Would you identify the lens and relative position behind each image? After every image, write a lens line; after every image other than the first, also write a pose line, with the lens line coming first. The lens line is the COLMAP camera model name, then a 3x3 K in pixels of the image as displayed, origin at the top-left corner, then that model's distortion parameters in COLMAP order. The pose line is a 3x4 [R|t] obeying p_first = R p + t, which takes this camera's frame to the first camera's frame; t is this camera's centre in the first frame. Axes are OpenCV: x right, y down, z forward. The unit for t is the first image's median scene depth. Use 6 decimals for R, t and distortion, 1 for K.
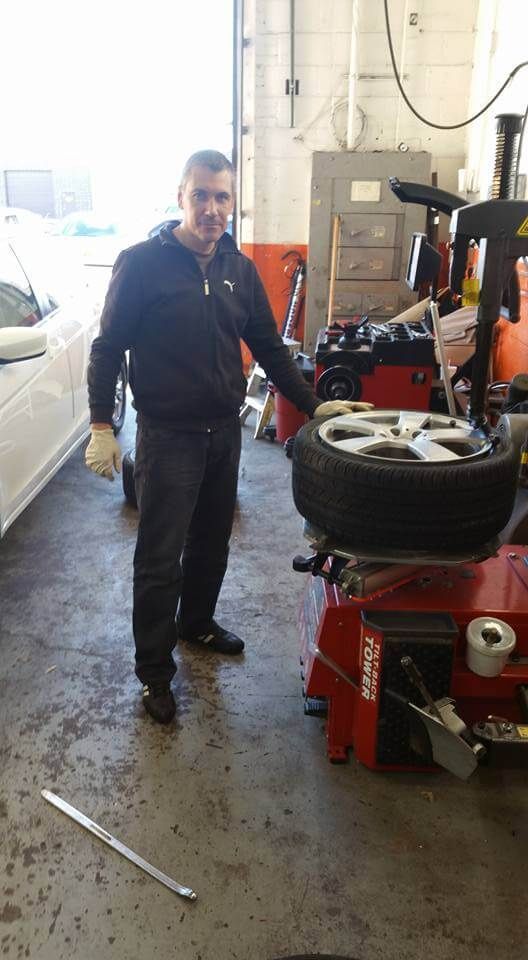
lens RADIAL K [[741.3, 0, 262.4], [0, 741.3, 467.6], [0, 0, 1]] dist [0.170452, -0.358593]
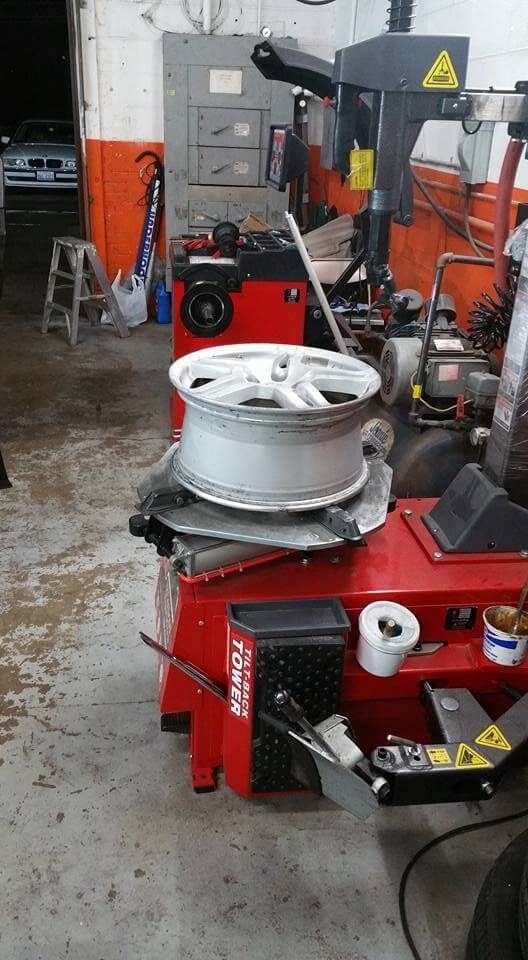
lens RADIAL K [[741.3, 0, 262.4], [0, 741.3, 467.6], [0, 0, 1]] dist [0.170452, -0.358593]
pose [[0.986242, -0.050413, 0.157431, 0.054713], [0.034236, 0.994006, 0.103828, -0.027364], [-0.161722, -0.097010, 0.982057, 0.254716]]
